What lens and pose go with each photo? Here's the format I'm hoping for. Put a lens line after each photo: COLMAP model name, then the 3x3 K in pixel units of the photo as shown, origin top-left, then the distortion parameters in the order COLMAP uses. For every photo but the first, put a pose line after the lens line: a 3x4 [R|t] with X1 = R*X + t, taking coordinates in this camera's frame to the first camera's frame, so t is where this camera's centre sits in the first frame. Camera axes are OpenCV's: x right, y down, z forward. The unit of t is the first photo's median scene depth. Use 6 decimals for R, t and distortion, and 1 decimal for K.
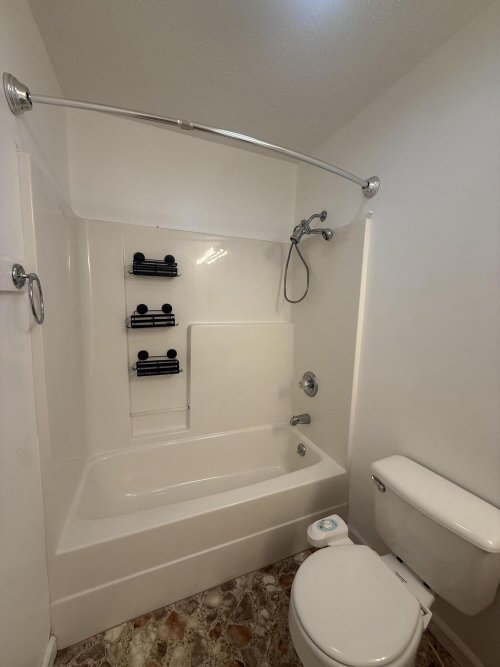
lens RADIAL K [[266.5, 0, 250.0], [0, 266.5, 332.9], [0, 0, 1]] dist [-0.000060, 0.000483]
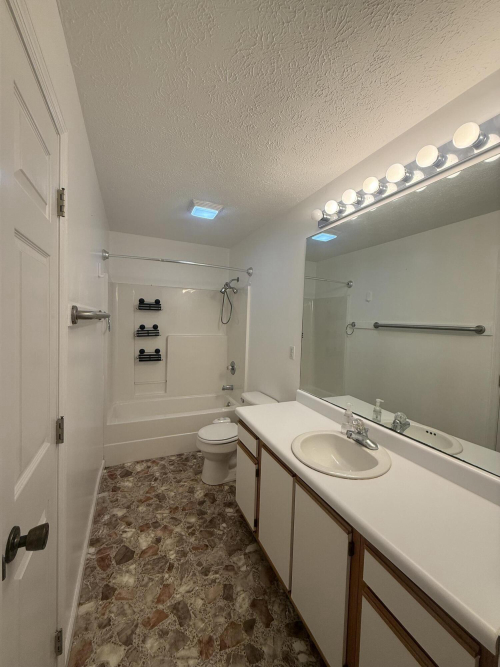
lens RADIAL K [[266.5, 0, 249.5], [0, 266.5, 332.8], [0, 0, 1]] dist [-0.000060, 0.000483]
pose [[0.999635, 0.001392, 0.026993, 0.318224], [0.000684, 0.997051, -0.076739, 0.099376], [-0.027021, 0.076729, 0.996686, -0.939402]]
